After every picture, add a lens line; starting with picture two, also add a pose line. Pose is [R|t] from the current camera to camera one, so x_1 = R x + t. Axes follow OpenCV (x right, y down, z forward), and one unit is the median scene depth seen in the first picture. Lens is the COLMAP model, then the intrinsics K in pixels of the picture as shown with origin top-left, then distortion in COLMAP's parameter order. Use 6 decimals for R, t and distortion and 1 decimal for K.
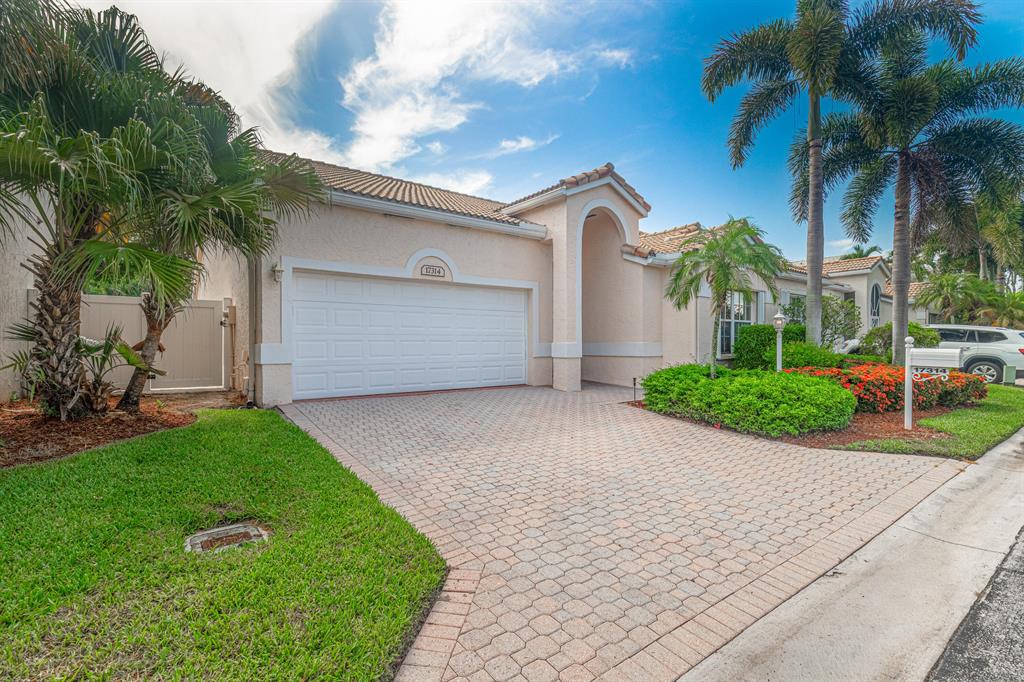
lens RADIAL K [[457.8, 0, 512.0], [0, 457.8, 341.0], [0, 0, 1]] dist [-0.000754, -0.000176]
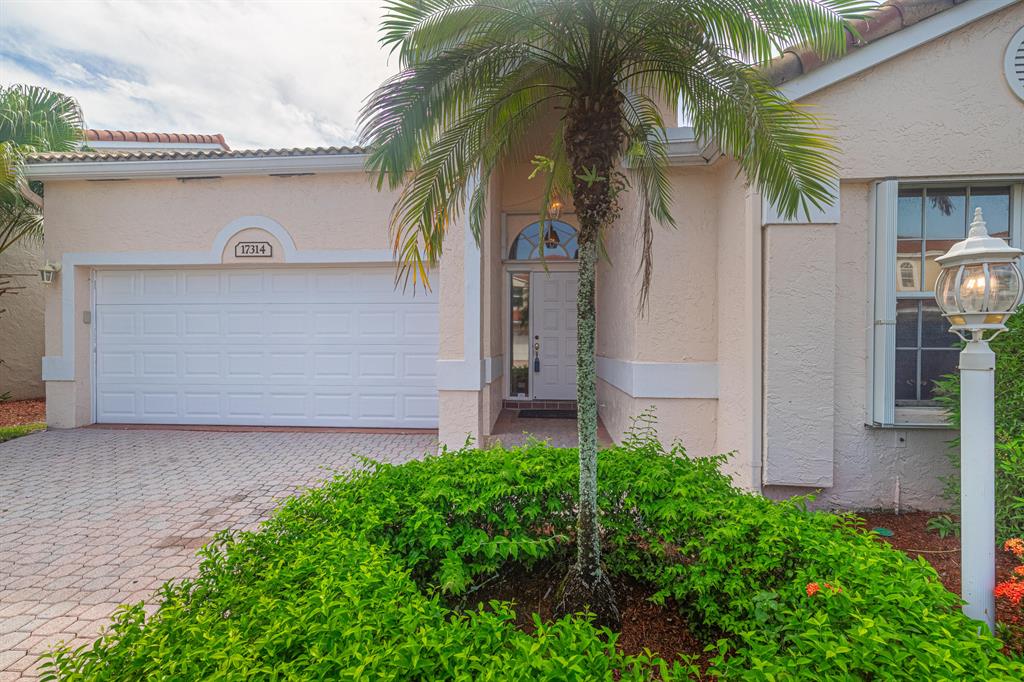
lens RADIAL K [[457.8, 0, 512.0], [0, 457.8, 341.0], [0, 0, 1]] dist [-0.000754, -0.000176]
pose [[0.759112, 0.000438, -0.650960, 0.424727], [-0.001392, 0.999999, -0.000950, -0.014326], [0.650959, 0.001627, 0.759111, 0.567045]]
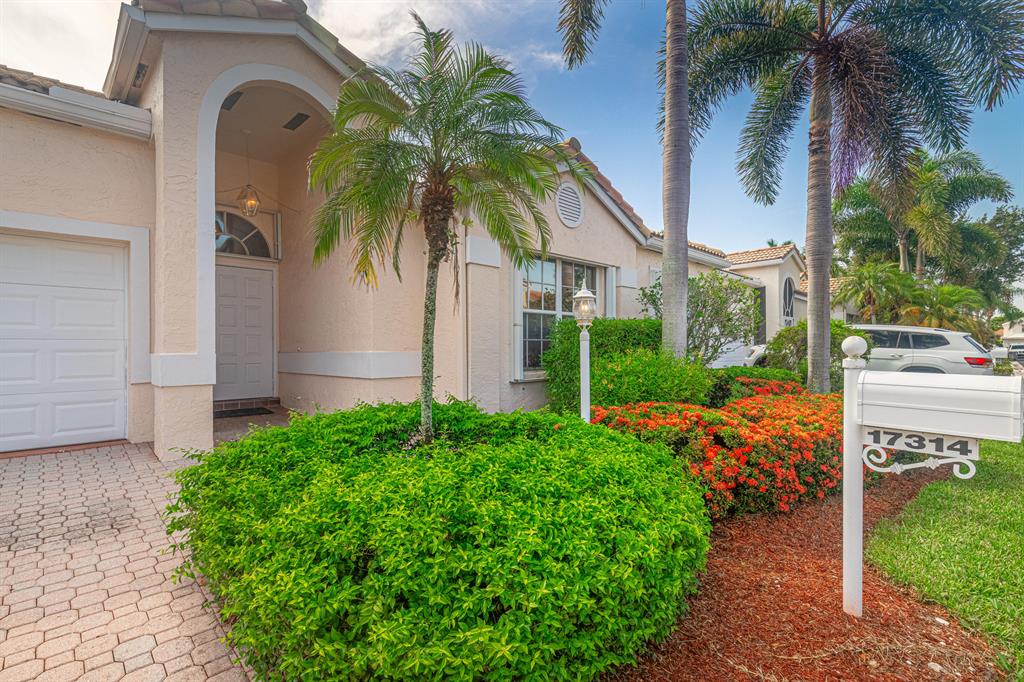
lens RADIAL K [[473.5, 0, 512.0], [0, 473.5, 341.0], [0, 0, 1]] dist [0.002595, 0.000447]
pose [[0.990793, -0.001518, 0.135375, 0.337531], [0.003283, 0.999912, -0.012818, -0.001543], [-0.135343, 0.013144, 0.990712, 0.405655]]
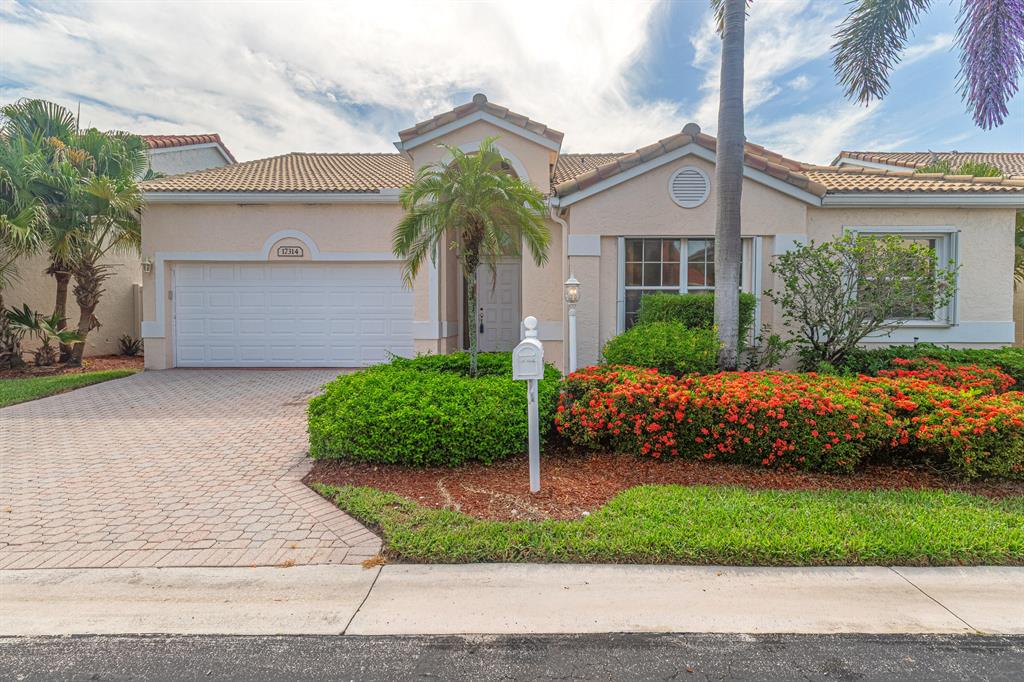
lens RADIAL K [[503.3, 0, 523.3], [0, 503.3, 325.3], [0, 0, 1]] dist [-0.000087, -0.000273]
pose [[0.804503, 0.012007, -0.593828, 0.711486], [0.000083, 0.999793, 0.020328, -0.007299], [0.593949, -0.016403, 0.804336, 0.305712]]
